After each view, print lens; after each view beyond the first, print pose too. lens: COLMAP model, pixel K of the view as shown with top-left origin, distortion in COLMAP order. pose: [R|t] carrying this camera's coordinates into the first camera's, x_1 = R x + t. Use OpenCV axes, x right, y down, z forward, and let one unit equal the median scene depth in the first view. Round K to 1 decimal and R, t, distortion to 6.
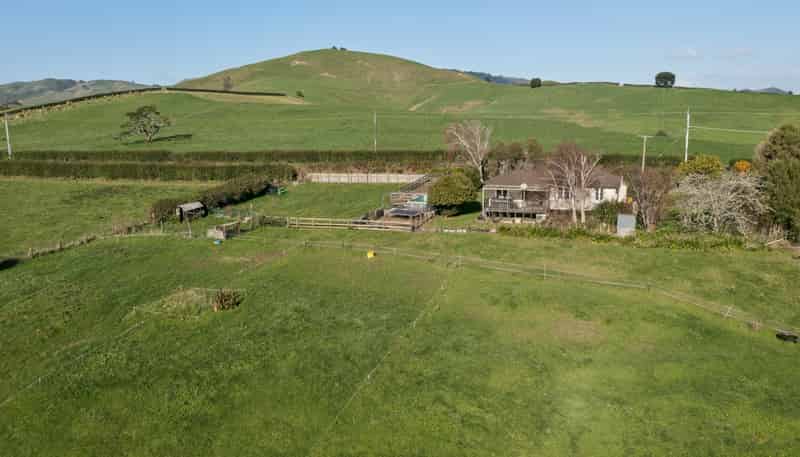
lens RADIAL K [[659.8, 0, 400.0], [0, 659.8, 228.5], [0, 0, 1]] dist [-0.019067, -0.001491]
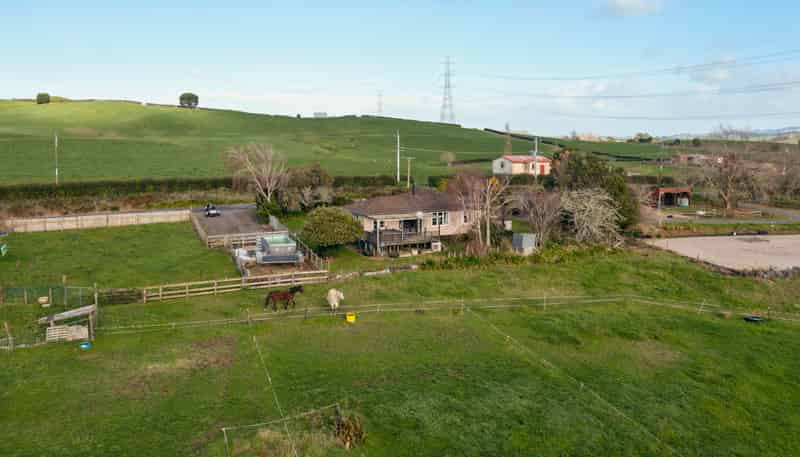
lens RADIAL K [[659.8, 0, 400.0], [0, 659.8, 228.5], [0, 0, 1]] dist [-0.019067, -0.001491]
pose [[0.721874, -0.089839, 0.686168, -0.301360], [0.110060, 0.993822, 0.014332, -0.039553], [-0.683216, 0.065174, 0.727302, 0.229232]]
